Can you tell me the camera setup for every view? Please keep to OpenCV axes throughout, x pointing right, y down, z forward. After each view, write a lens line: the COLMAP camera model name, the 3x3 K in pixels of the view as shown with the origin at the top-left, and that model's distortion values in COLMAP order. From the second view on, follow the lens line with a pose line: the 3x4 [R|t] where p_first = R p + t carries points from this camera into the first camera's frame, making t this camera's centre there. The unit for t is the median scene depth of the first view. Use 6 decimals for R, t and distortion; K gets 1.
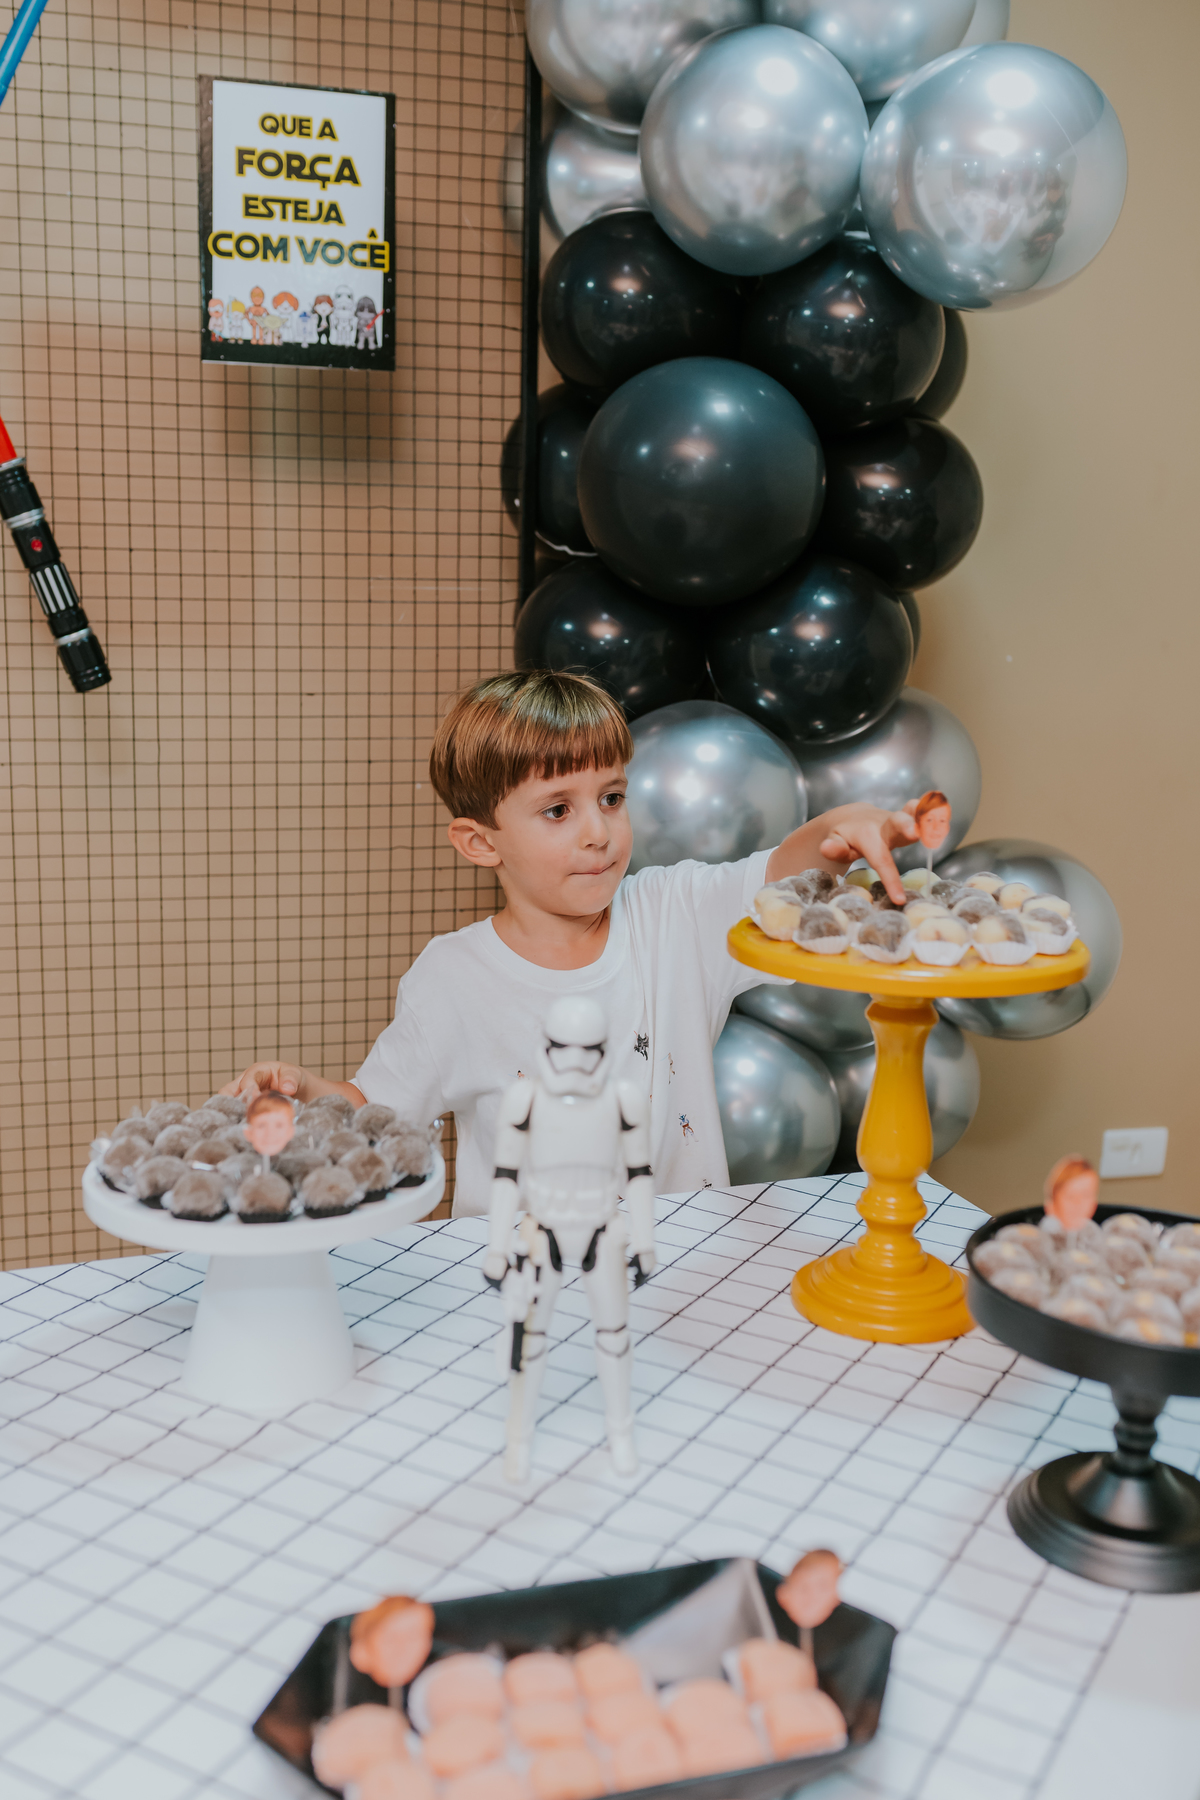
lens RADIAL K [[1844.2, 0, 600.0], [0, 1844.2, 900.0], [0, 0, 1]] dist [-0.051039, 0.006026]
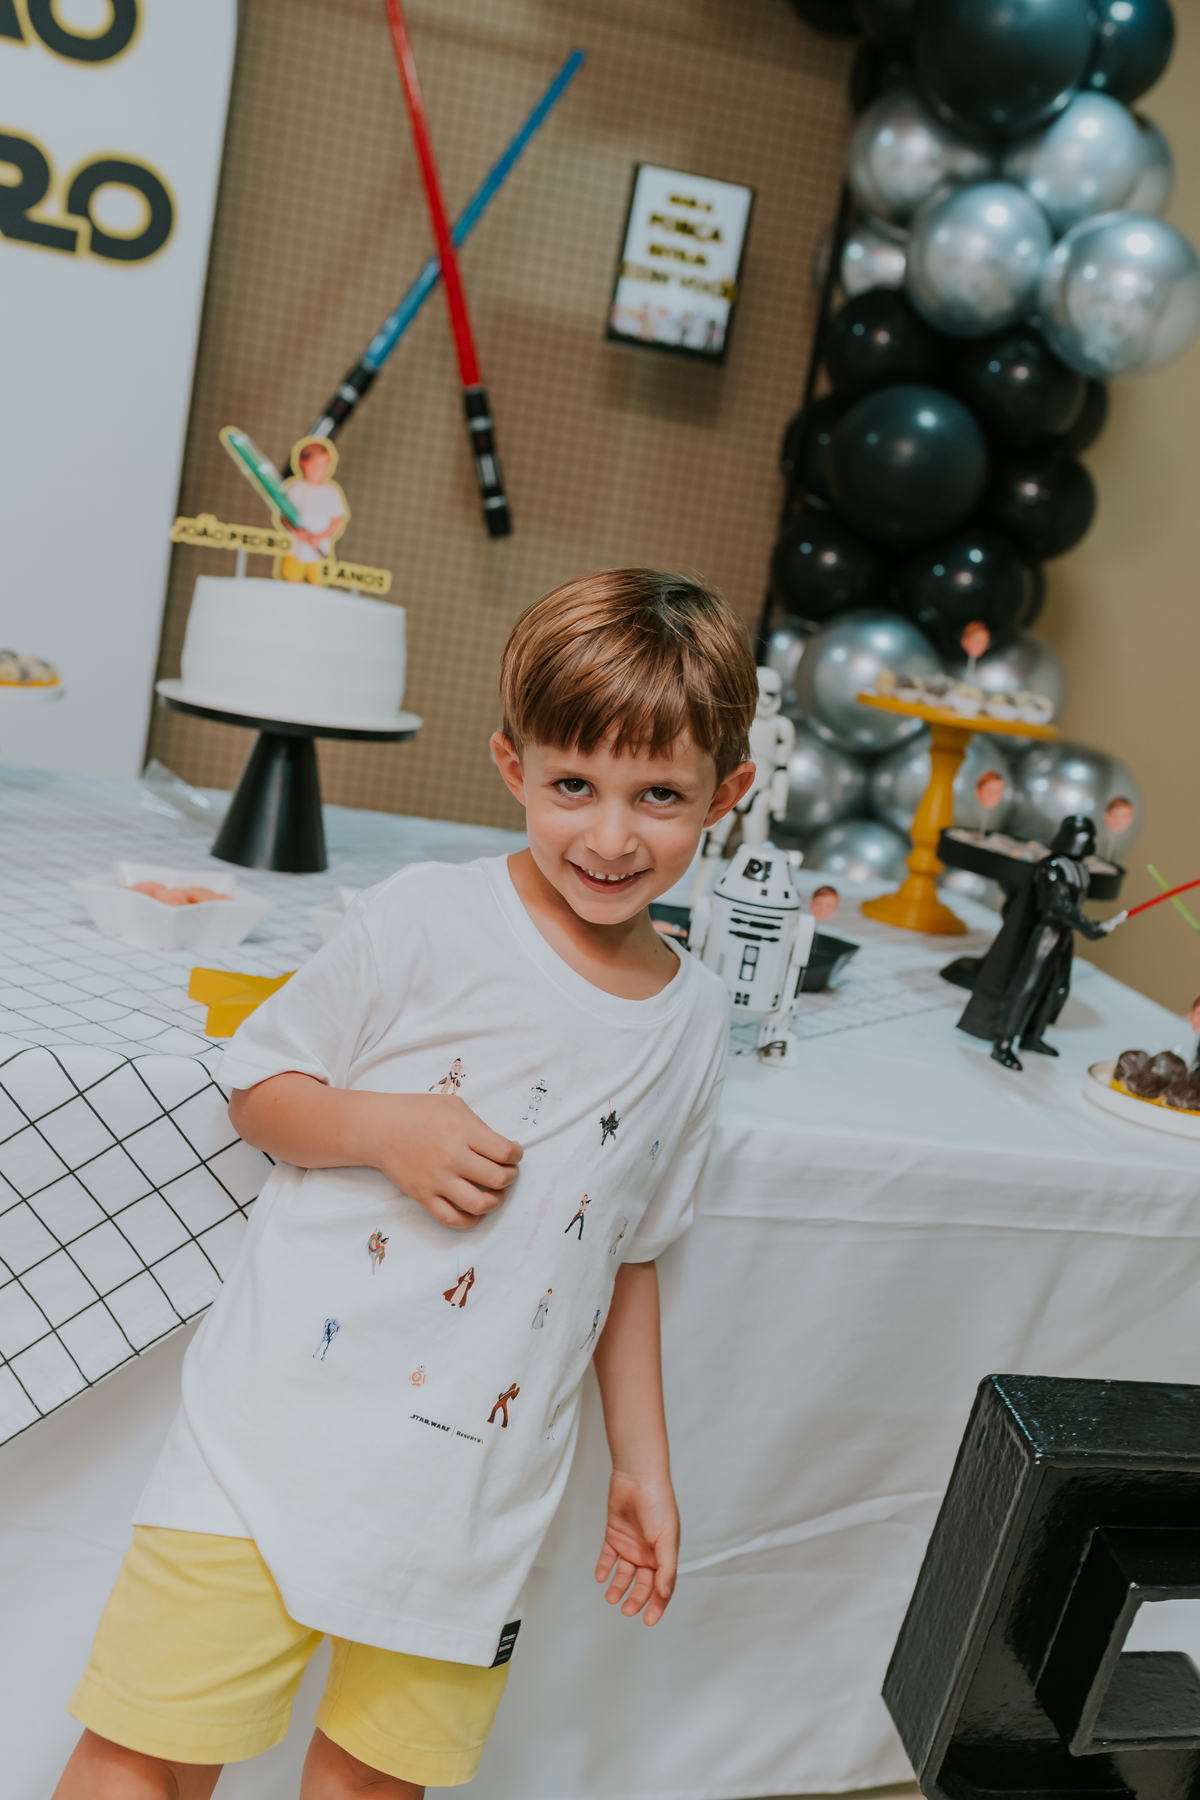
lens RADIAL K [[1845.7, 0, 600.0], [0, 1845.7, 900.0], [0, 0, 1]] dist [-0.006546, 0.008836]
pose [[0.977067, 0.176943, -0.118452, 0.050510], [-0.179215, 0.983771, -0.008728, 0.189314], [0.114985, 0.029757, 0.992921, -0.553822]]
